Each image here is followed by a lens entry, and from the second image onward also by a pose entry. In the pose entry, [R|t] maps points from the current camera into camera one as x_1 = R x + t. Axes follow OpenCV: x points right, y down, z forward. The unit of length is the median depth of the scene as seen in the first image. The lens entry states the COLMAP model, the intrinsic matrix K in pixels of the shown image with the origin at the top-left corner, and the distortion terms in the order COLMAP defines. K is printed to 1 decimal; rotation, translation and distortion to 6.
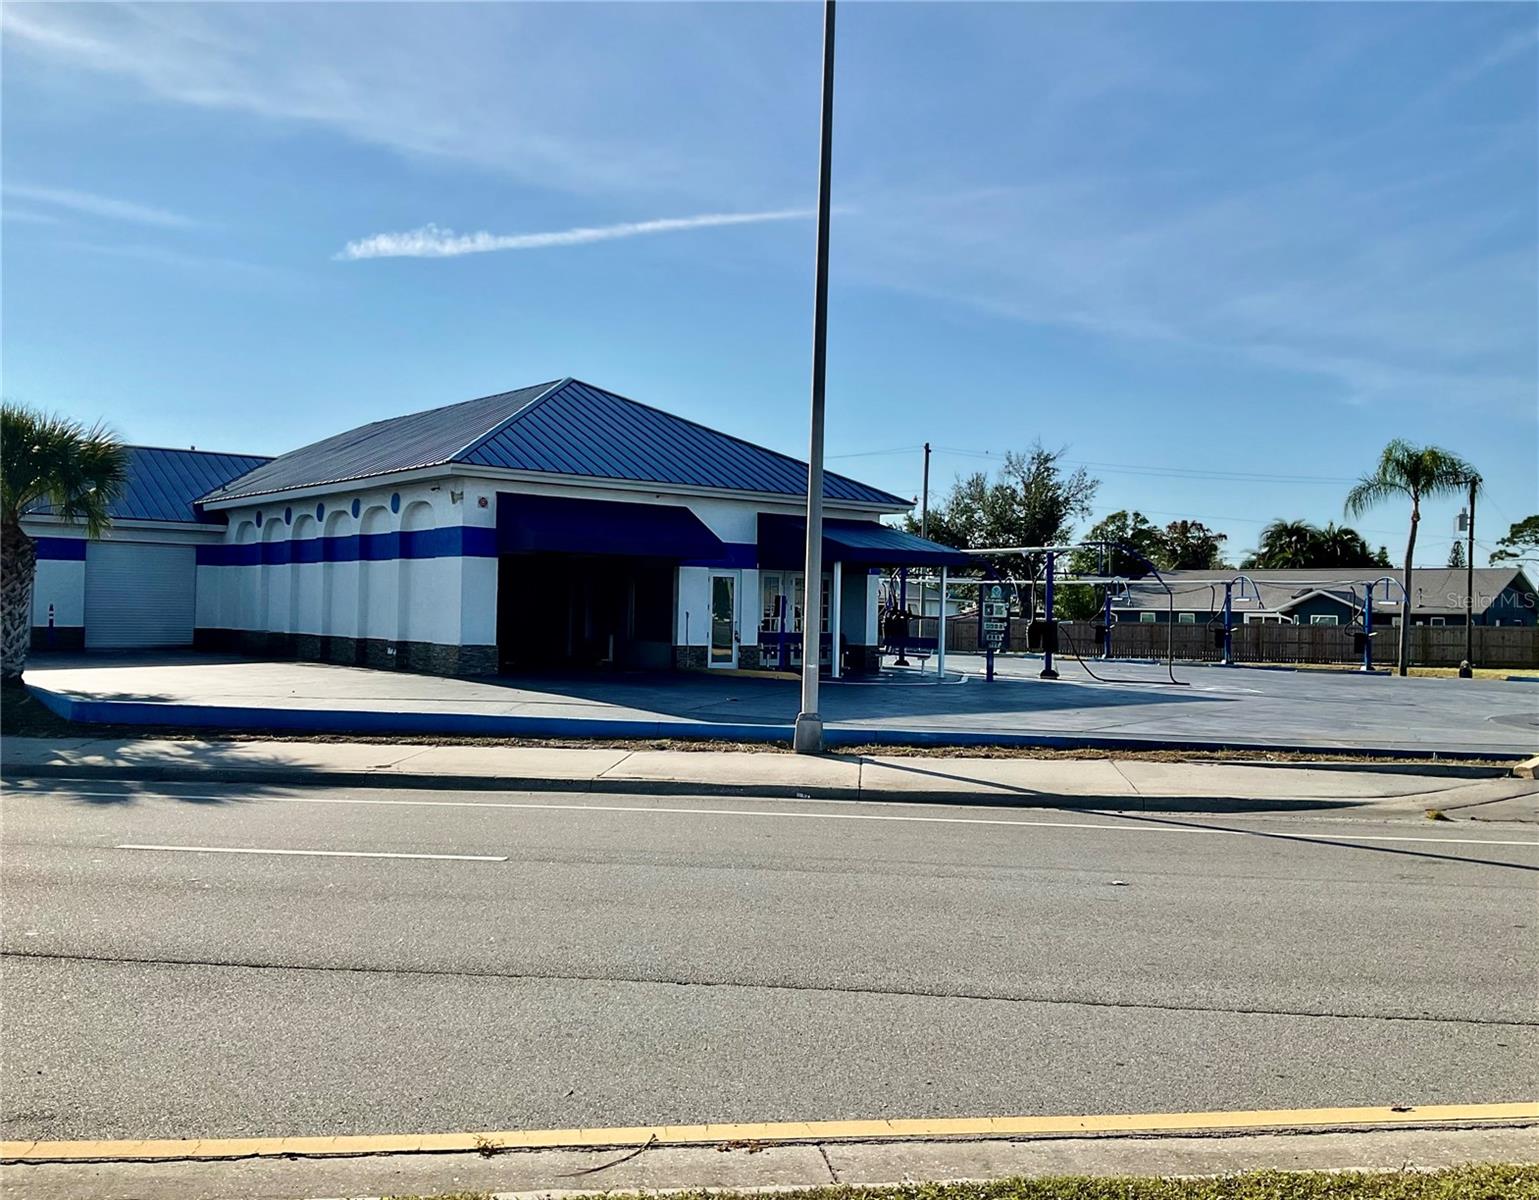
lens RADIAL K [[1367.9, 0, 732.7], [0, 1367.9, 606.5], [0, 0, 1]] dist [0.129930, -0.265747]
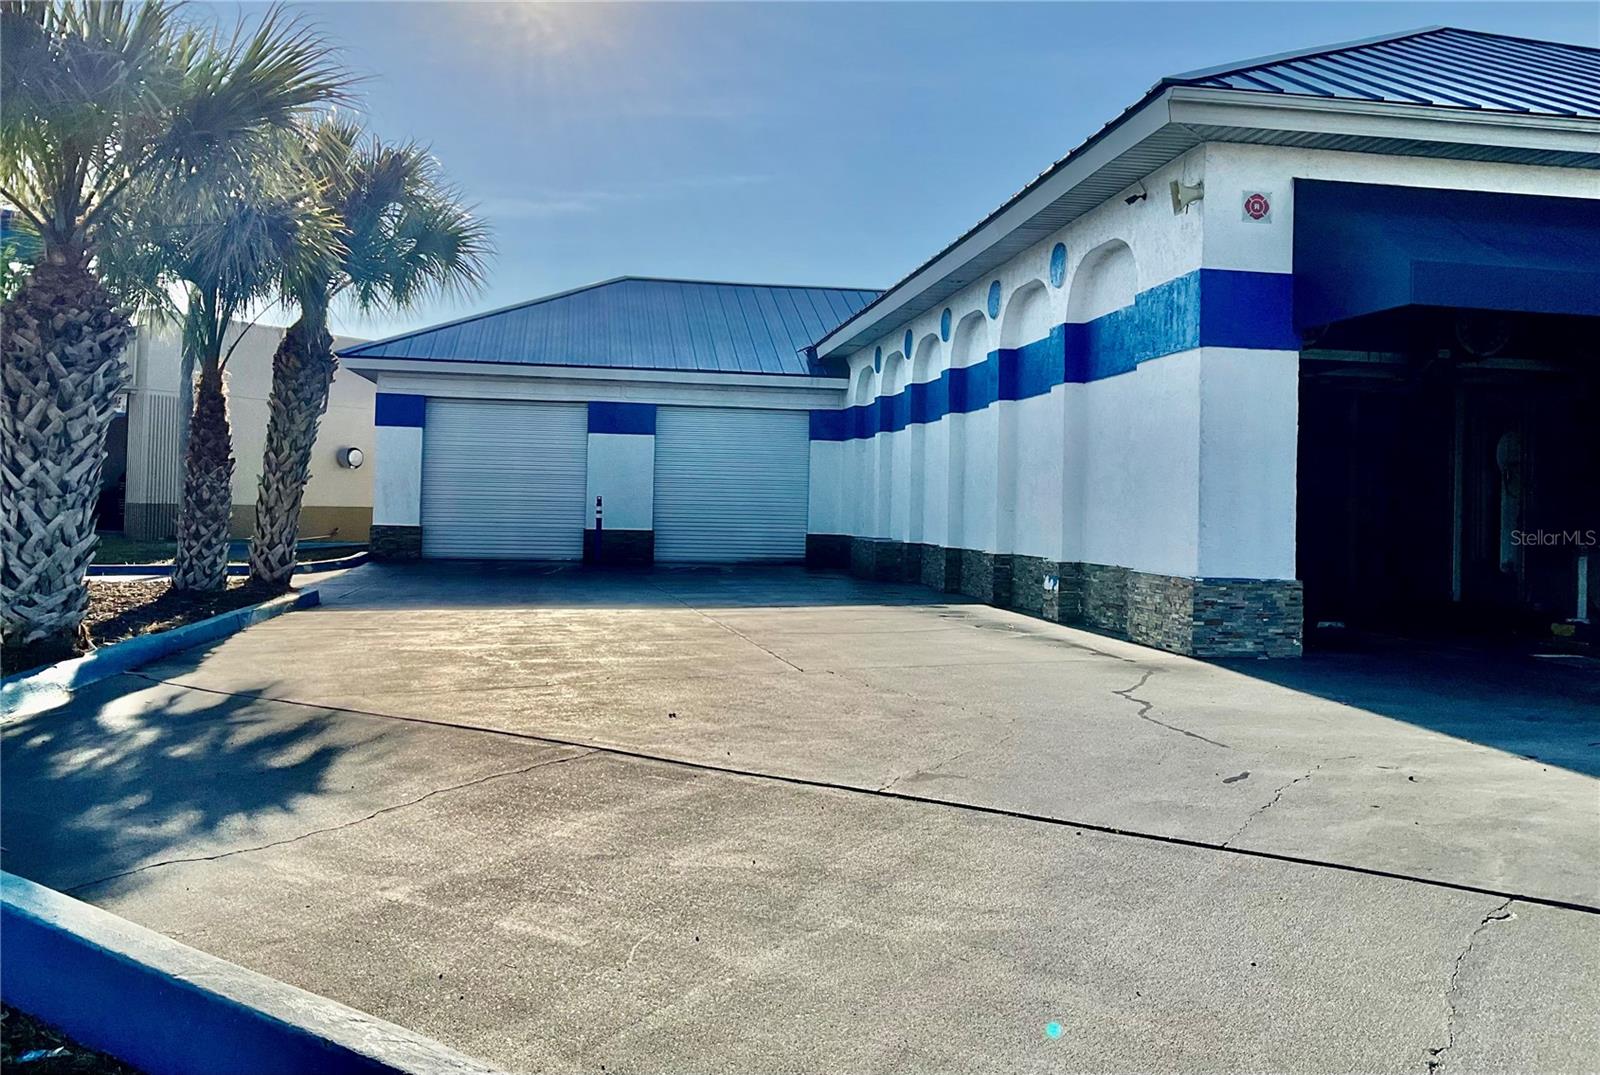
lens RADIAL K [[1308.4, 0, 798.6], [0, 1308.4, 498.2], [0, 0, 1]] dist [0.004223, 0.000842]
pose [[0.873378, -0.004648, -0.487021, -0.093300], [-0.003846, 0.999857, -0.016440, 0.009735], [0.487028, 0.016231, 0.873236, 0.500066]]
